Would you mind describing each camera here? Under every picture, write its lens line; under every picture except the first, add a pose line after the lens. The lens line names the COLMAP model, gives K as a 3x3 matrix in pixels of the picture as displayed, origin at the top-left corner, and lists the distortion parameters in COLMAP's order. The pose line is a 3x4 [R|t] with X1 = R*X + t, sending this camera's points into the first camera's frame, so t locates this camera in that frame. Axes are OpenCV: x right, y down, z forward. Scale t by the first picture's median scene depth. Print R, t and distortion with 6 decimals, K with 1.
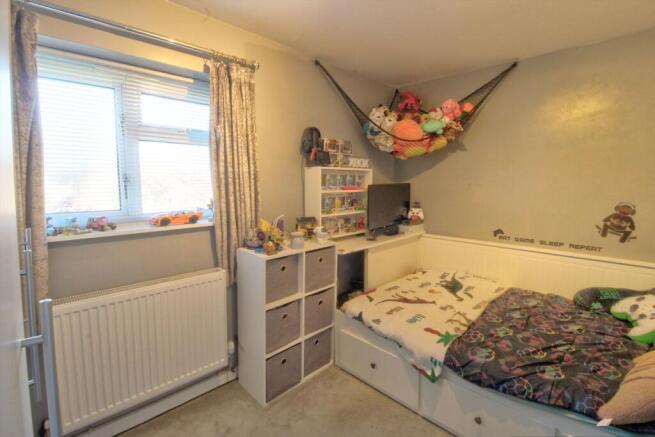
lens RADIAL K [[303.0, 0, 329.6], [0, 303.0, 214.1], [0, 0, 1]] dist [-0.021929, -0.000970]
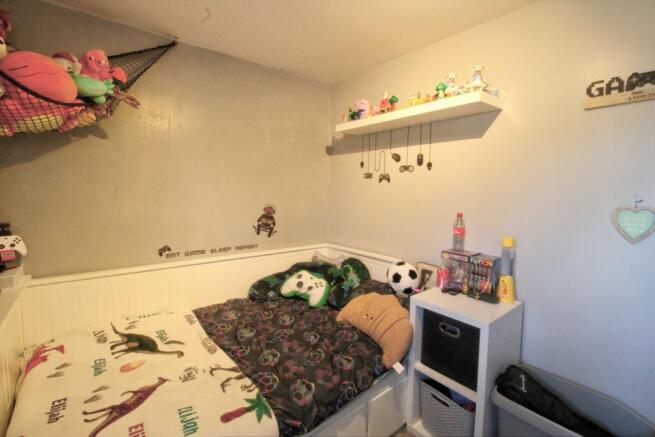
lens RADIAL K [[303.0, 0, 329.6], [0, 303.0, 214.1], [0, 0, 1]] dist [-0.021929, -0.000970]
pose [[0.086602, -0.076246, 0.993321, -0.223482], [0.090146, 0.993577, 0.068406, -0.060528], [-0.992156, 0.083620, 0.092919, 0.618695]]
